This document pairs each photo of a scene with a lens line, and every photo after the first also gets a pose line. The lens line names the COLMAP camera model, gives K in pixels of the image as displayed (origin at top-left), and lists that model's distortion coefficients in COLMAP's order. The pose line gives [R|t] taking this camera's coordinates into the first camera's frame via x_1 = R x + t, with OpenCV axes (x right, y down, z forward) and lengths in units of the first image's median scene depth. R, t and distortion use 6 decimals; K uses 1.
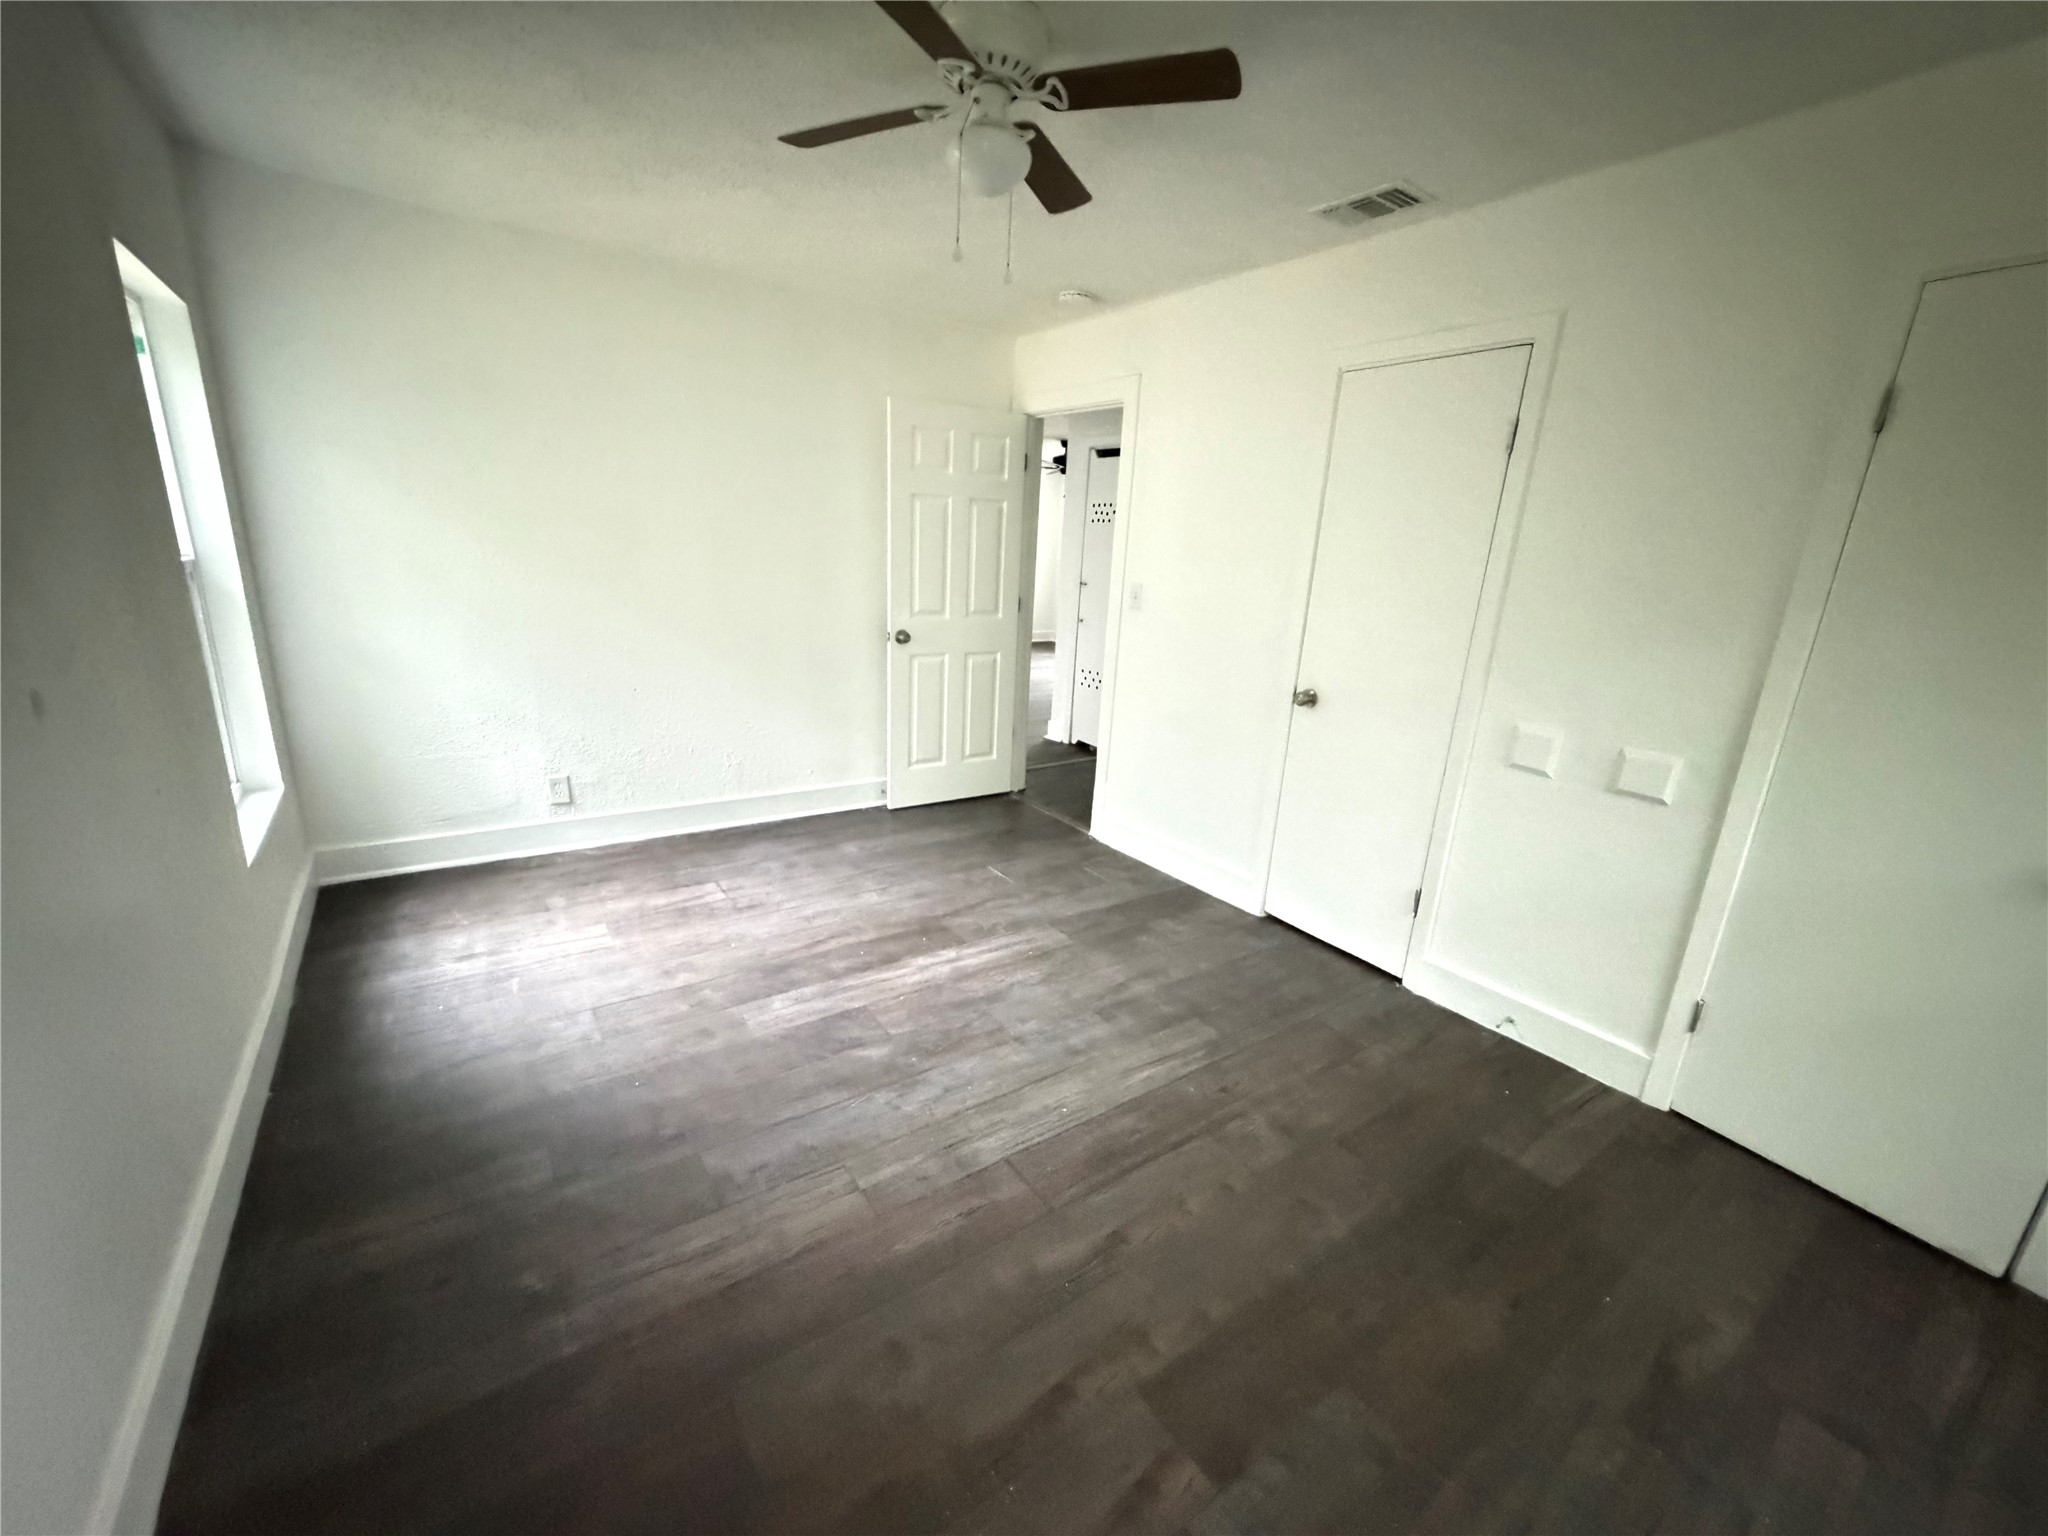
lens RADIAL K [[807.2, 0, 1024.0], [0, 807.2, 768.0], [0, 0, 1]] dist [-0.000511, -0.000052]
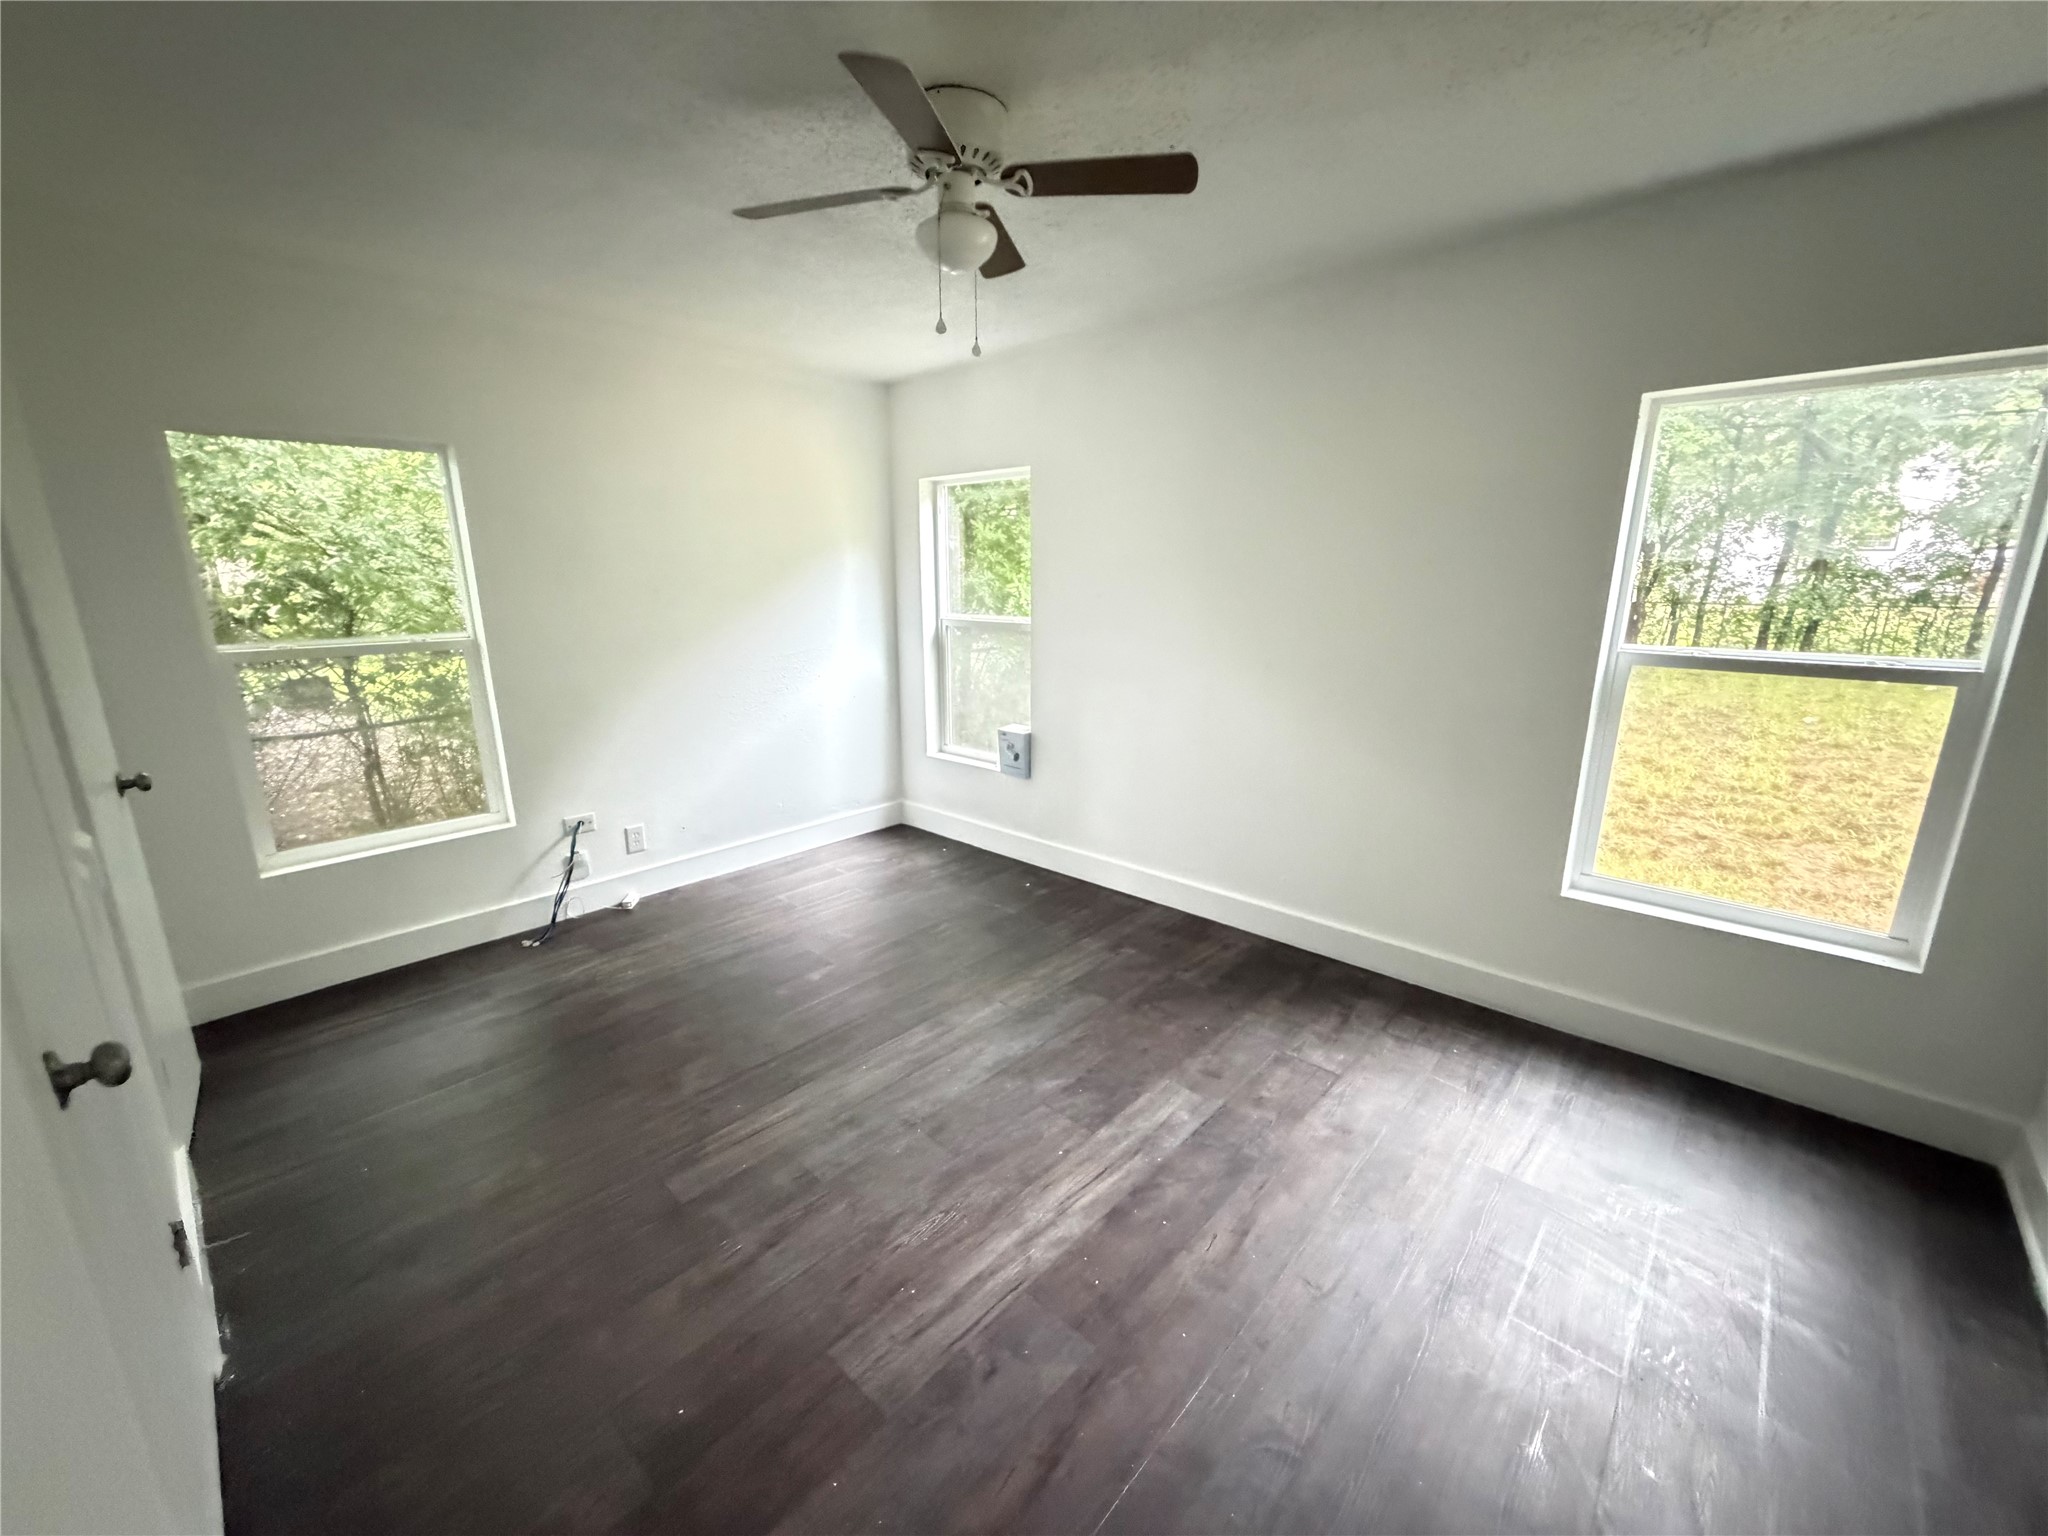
lens RADIAL K [[830.6, 0, 1024.0], [0, 830.6, 768.0], [0, 0, 1]] dist [0.000333, -0.000077]
pose [[-0.977050, -0.001590, -0.213005, 0.067246], [-0.105166, 0.873202, 0.475876, -0.462269], [0.185240, 0.487356, -0.853329, 1.539520]]
